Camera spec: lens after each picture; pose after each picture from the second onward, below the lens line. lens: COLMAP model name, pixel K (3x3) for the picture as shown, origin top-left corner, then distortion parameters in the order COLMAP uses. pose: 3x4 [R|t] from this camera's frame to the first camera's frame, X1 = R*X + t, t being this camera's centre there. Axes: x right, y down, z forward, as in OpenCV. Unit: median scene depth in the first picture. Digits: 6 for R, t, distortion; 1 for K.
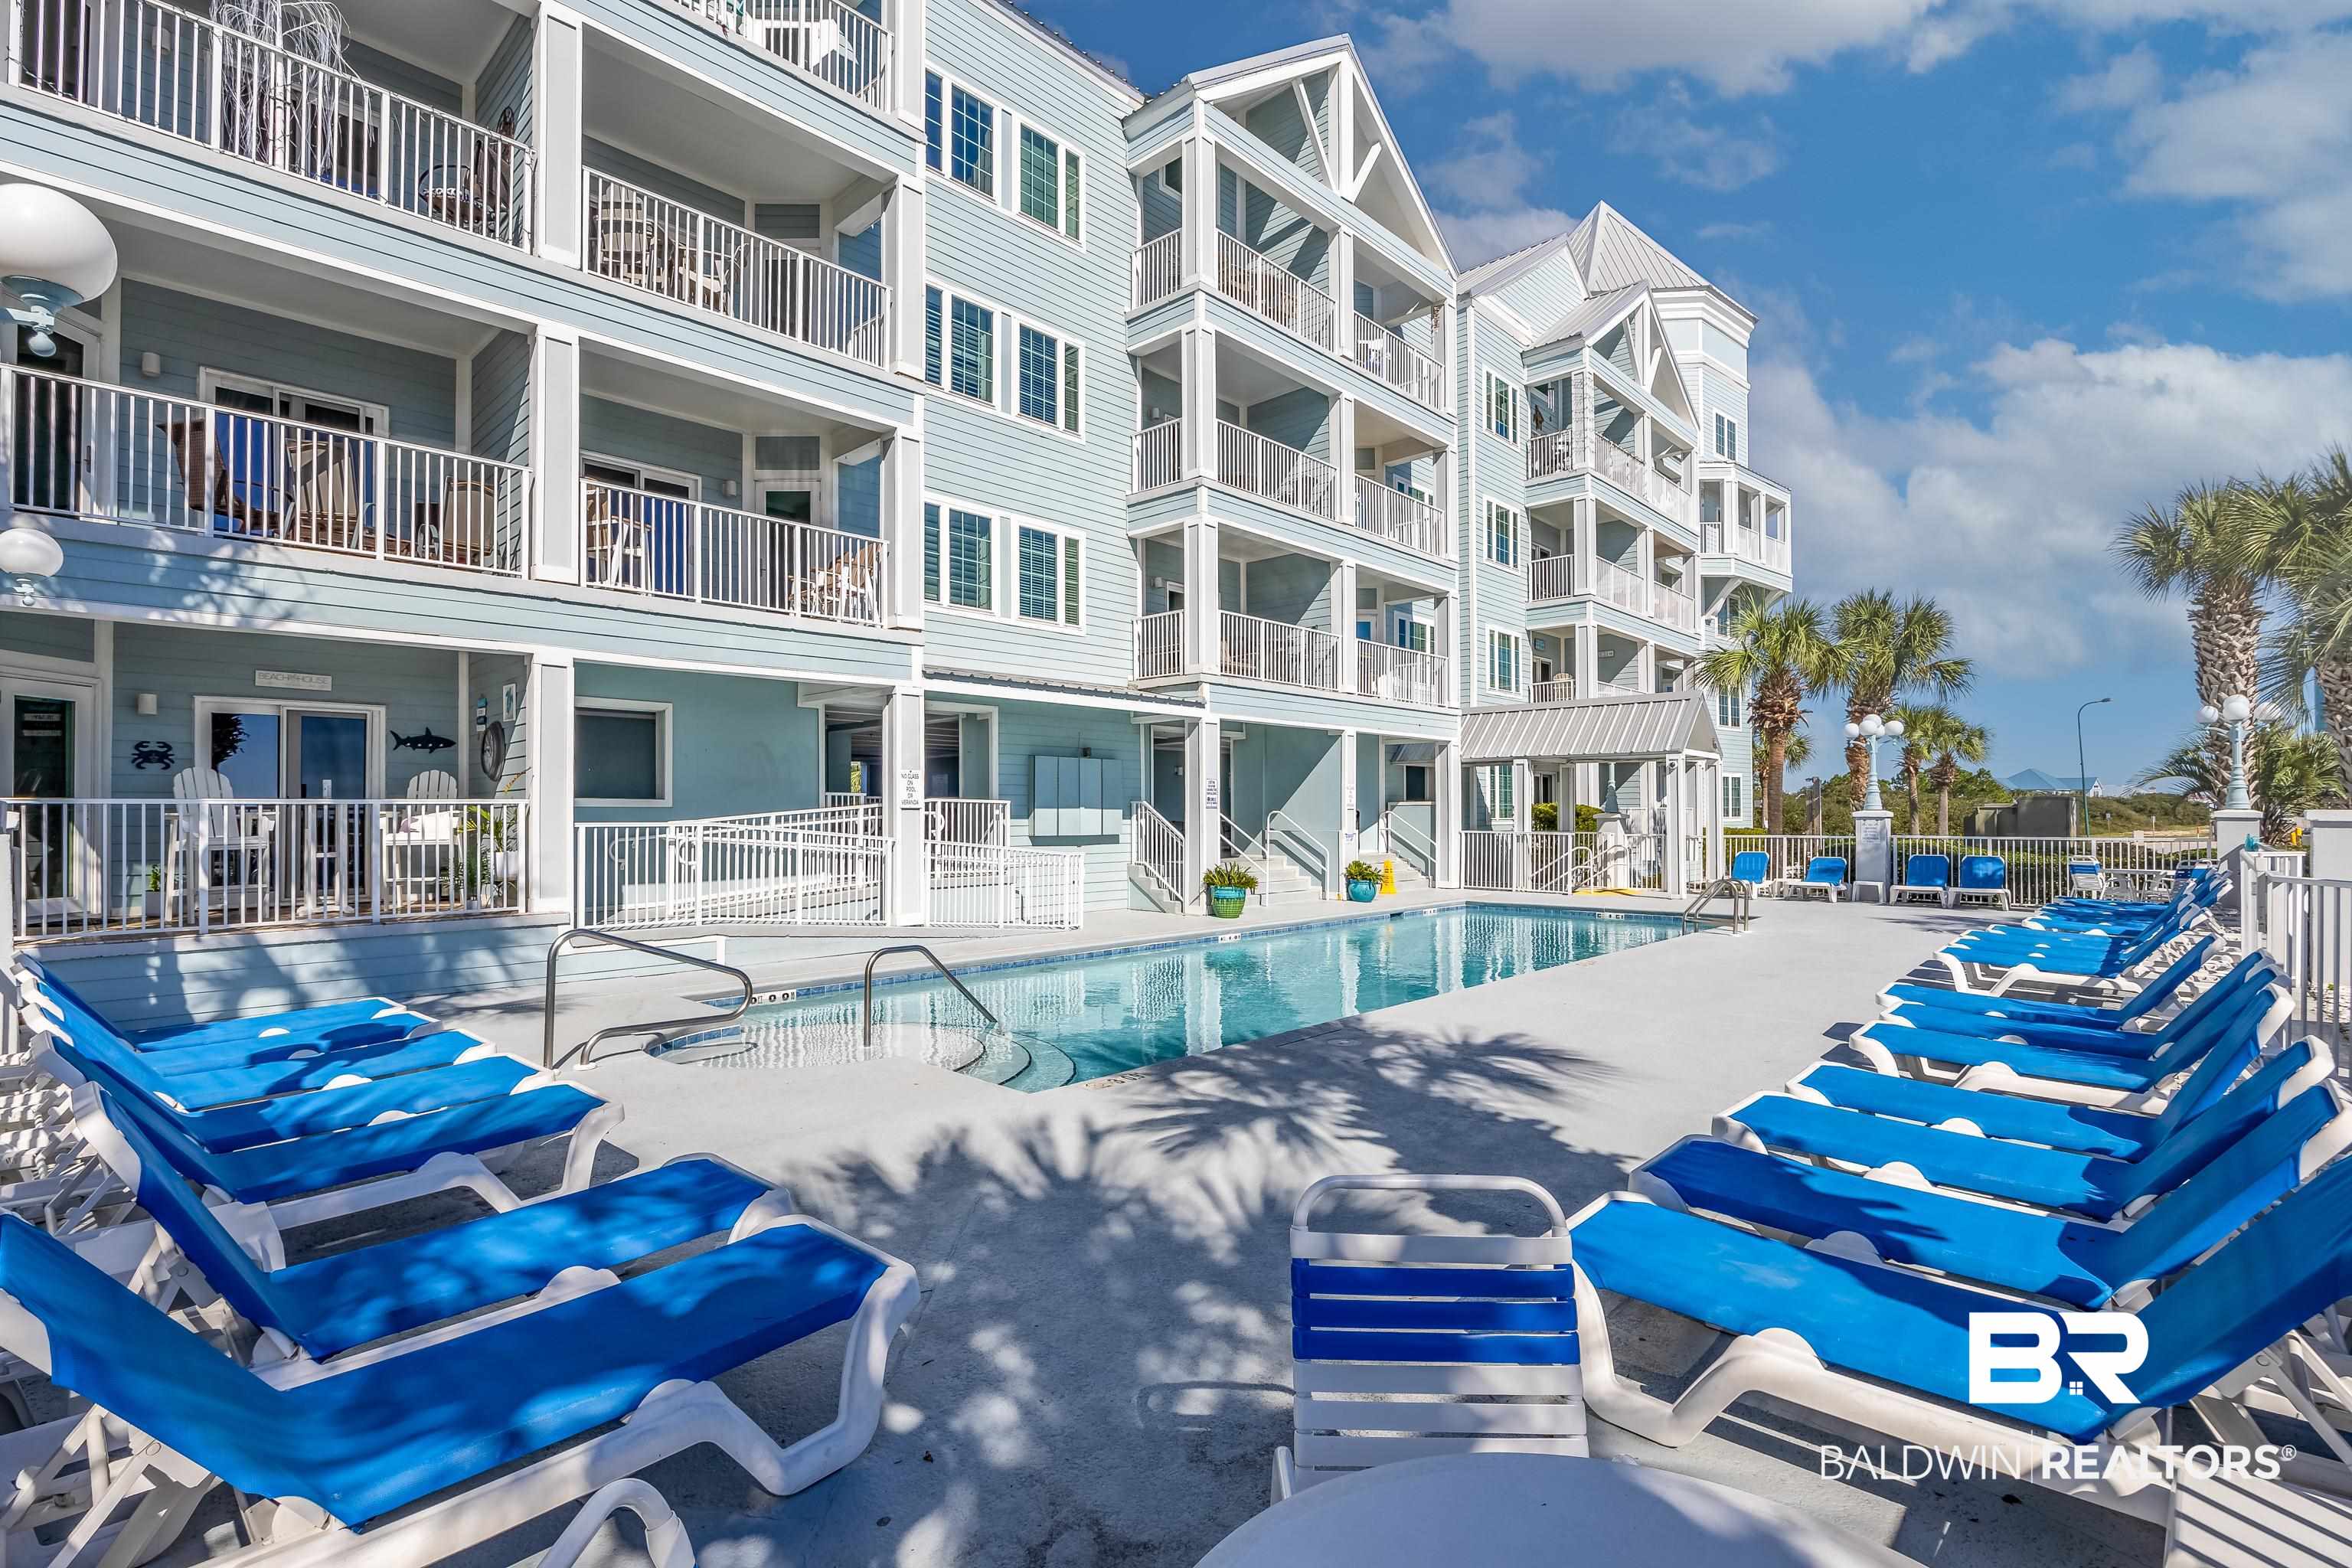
lens RADIAL K [[1064.7, 0, 1170.7], [0, 1064.7, 797.1], [0, 0, 1]] dist [-0.013481, 0.002298]
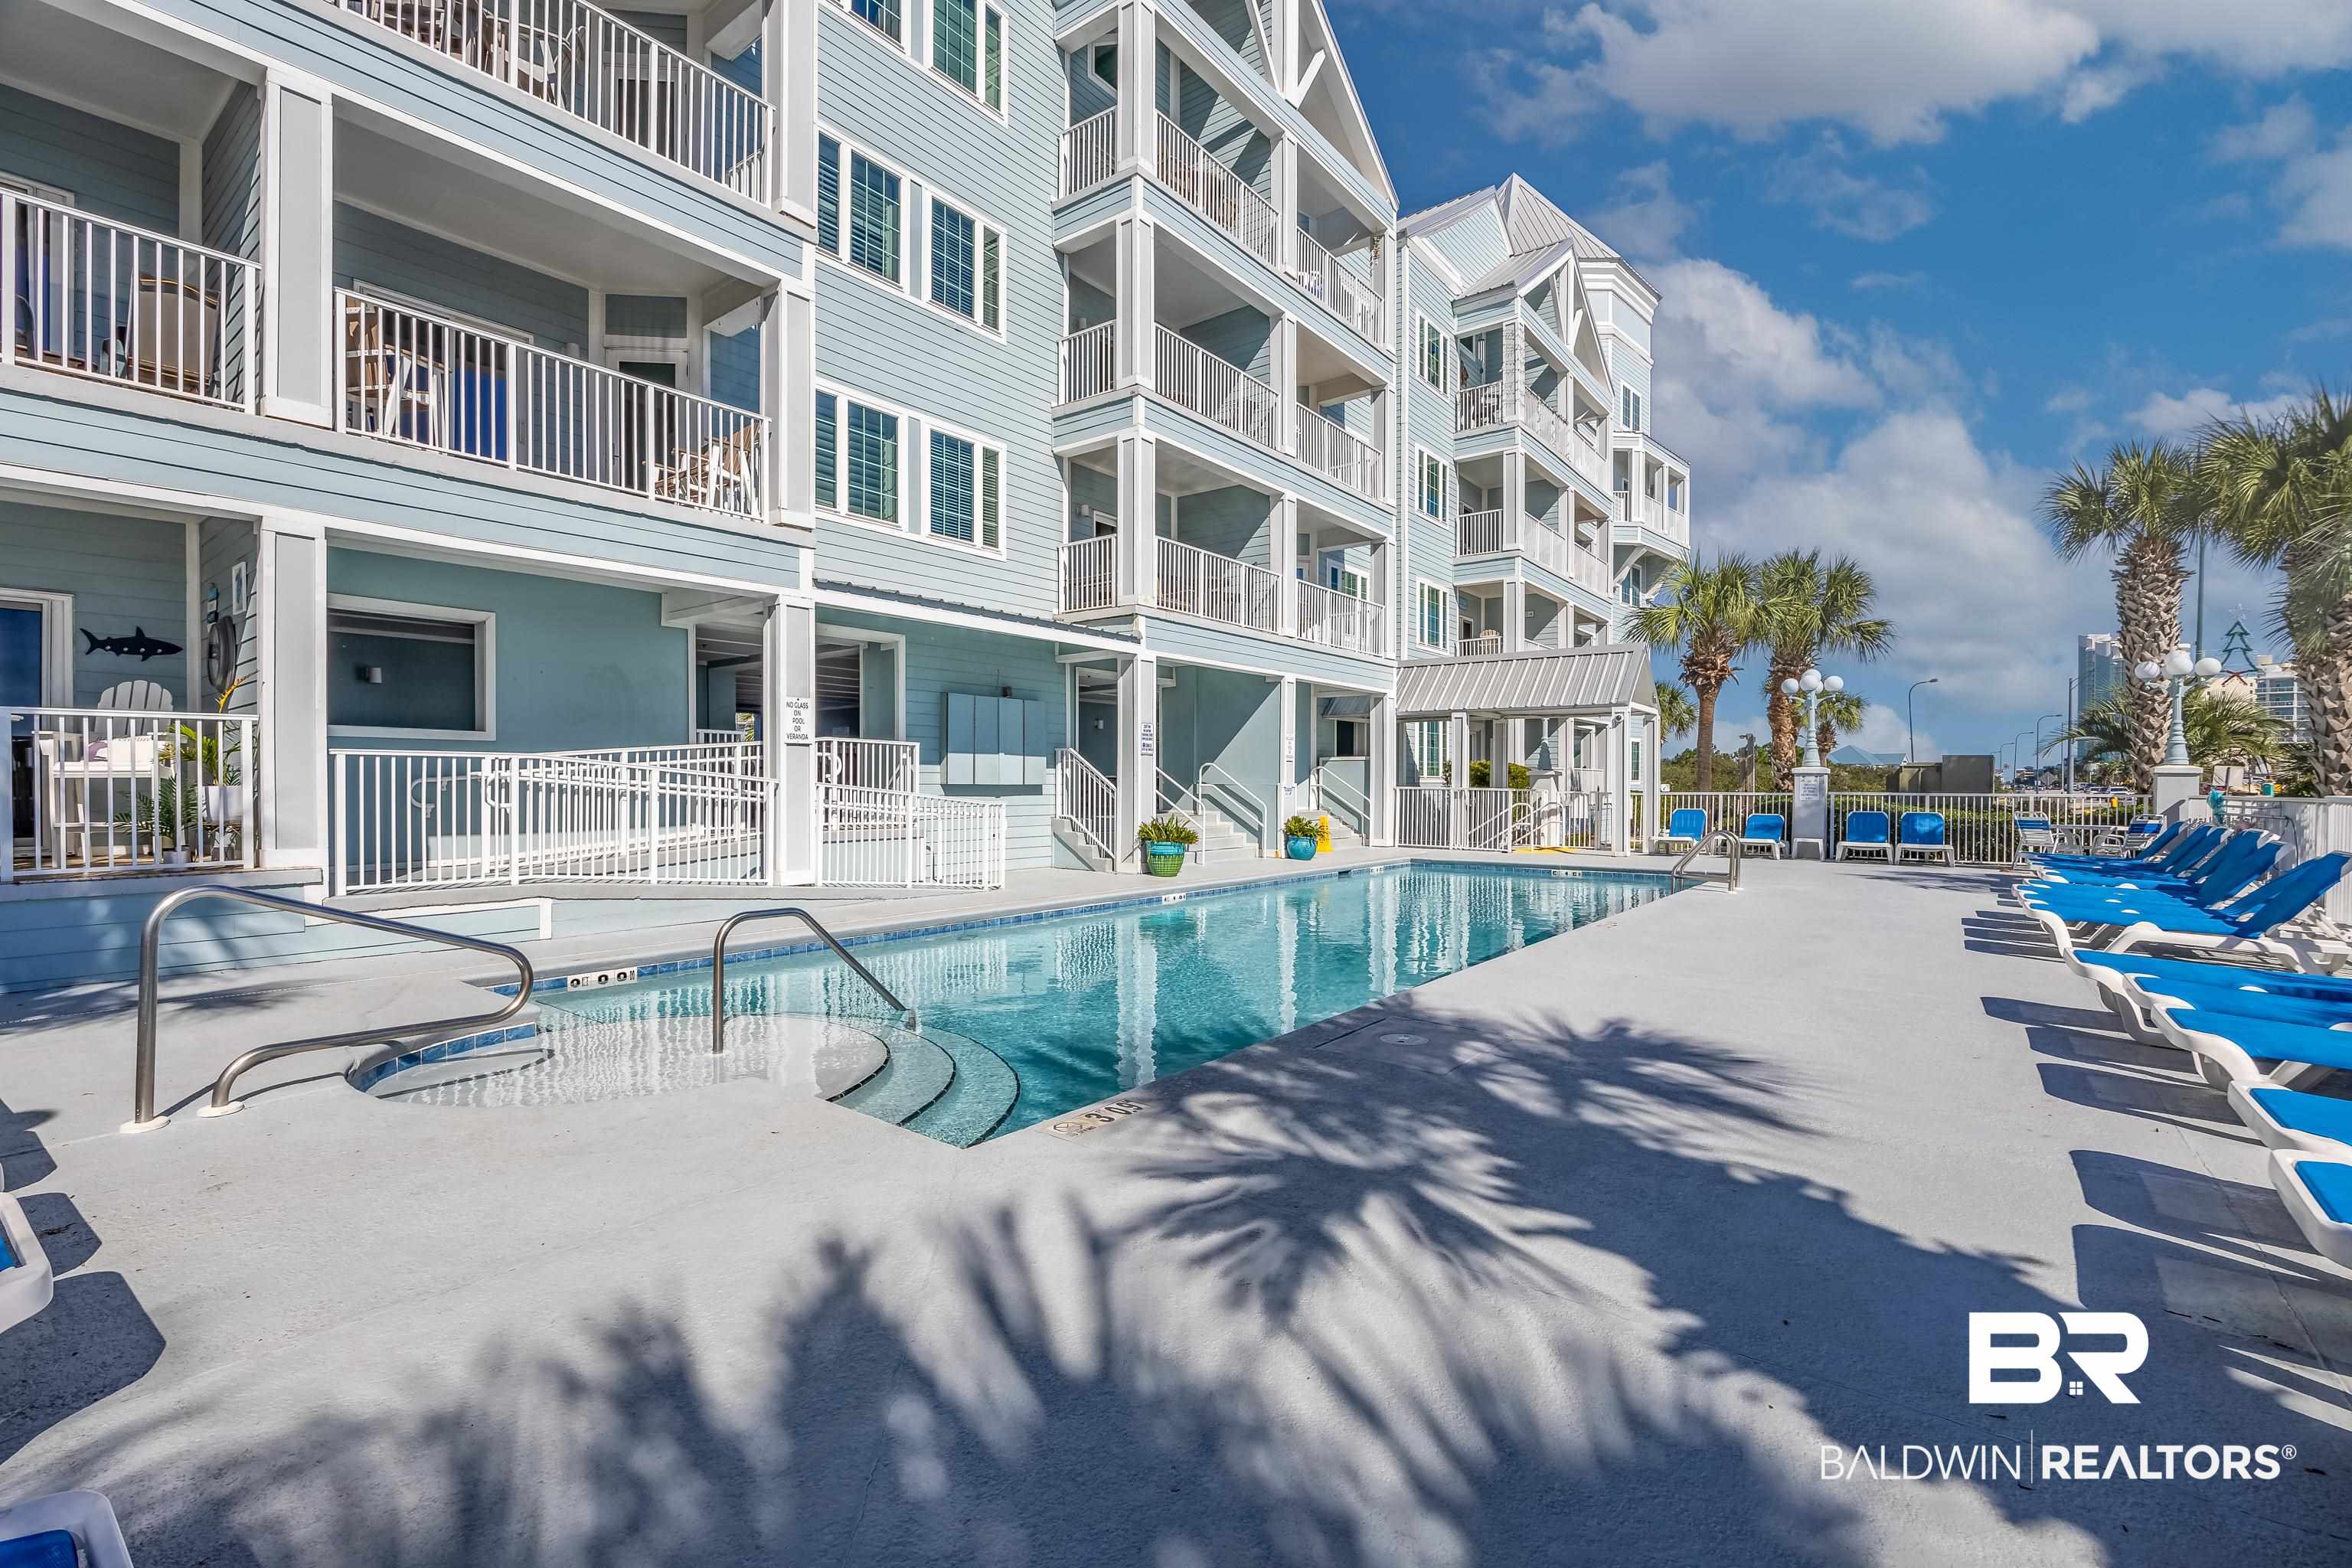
lens RADIAL K [[1015.5, 0, 1185.5], [0, 1015.5, 795.7], [0, 0, 1]] dist [-0.014152, 0.001059]
pose [[0.993623, 0.005733, 0.112604, -0.025506], [-0.009036, 0.999543, 0.028848, 0.019123], [-0.112388, -0.029681, 0.993221, 0.138376]]
